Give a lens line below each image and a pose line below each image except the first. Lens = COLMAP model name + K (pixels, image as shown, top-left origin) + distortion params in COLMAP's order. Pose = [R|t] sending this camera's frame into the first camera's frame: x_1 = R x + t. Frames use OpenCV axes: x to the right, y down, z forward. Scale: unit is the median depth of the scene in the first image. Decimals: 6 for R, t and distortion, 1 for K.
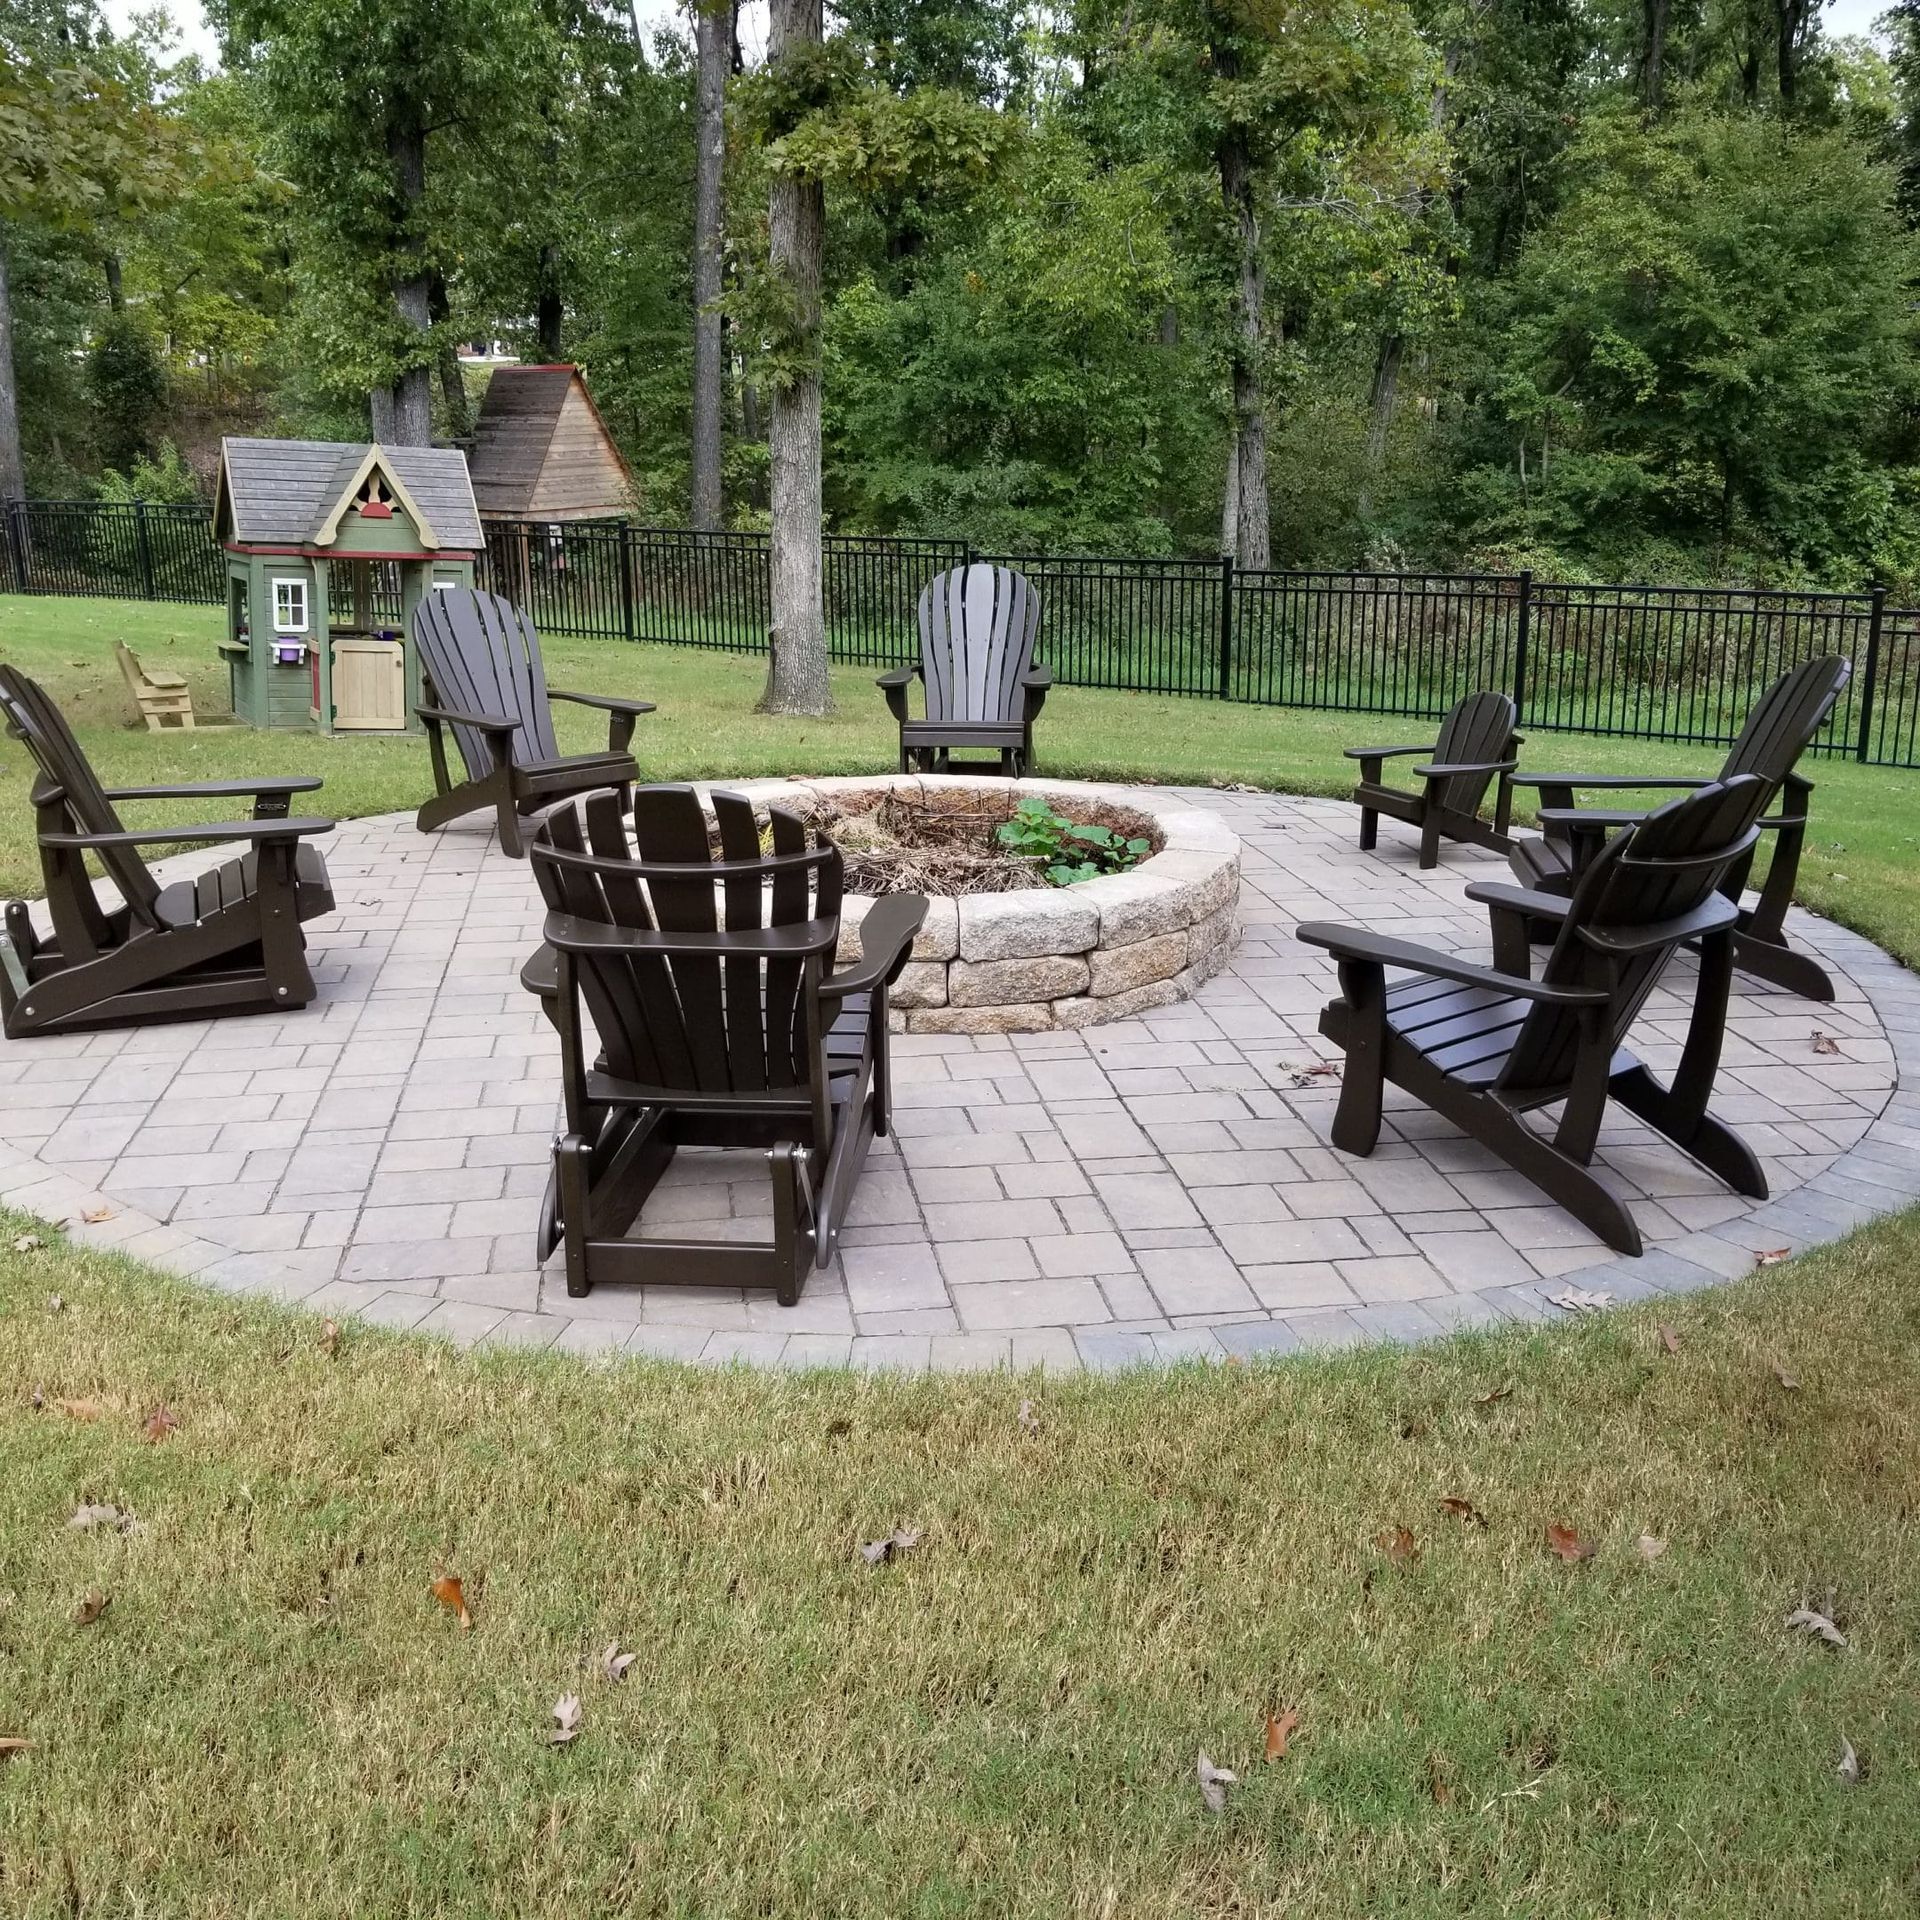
lens RADIAL K [[1979.2, 0, 960.0], [0, 1979.2, 958.3], [0, 0, 1]] dist [0.002391, 0.000000]
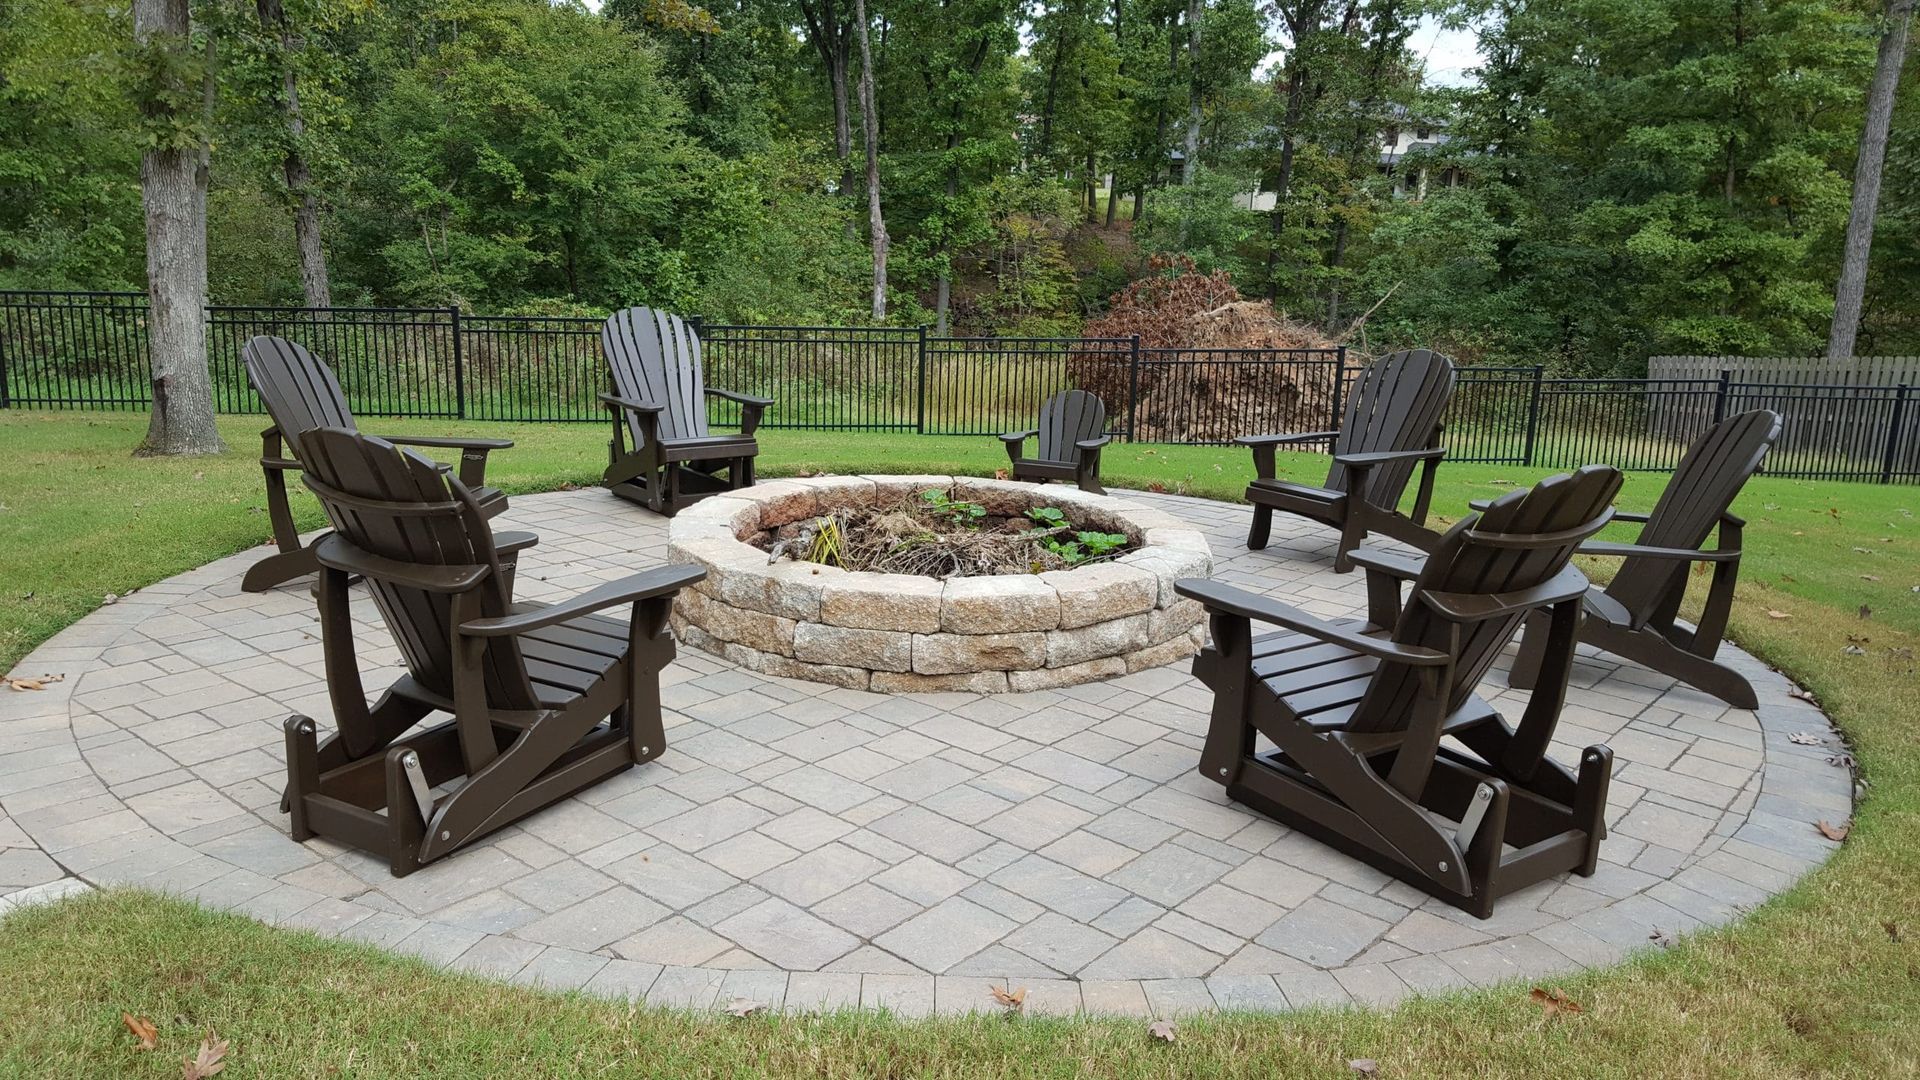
lens RADIAL K [[1404.8, 0, 961.6], [0, 1404.8, 543.1], [0, 0, 1]] dist [0.028256, -0.016729]
pose [[0.755303, -0.116953, 0.644856, -0.093627], [0.141037, 0.989900, 0.014339, -0.009964], [-0.640021, 0.080118, 0.764169, 0.055373]]
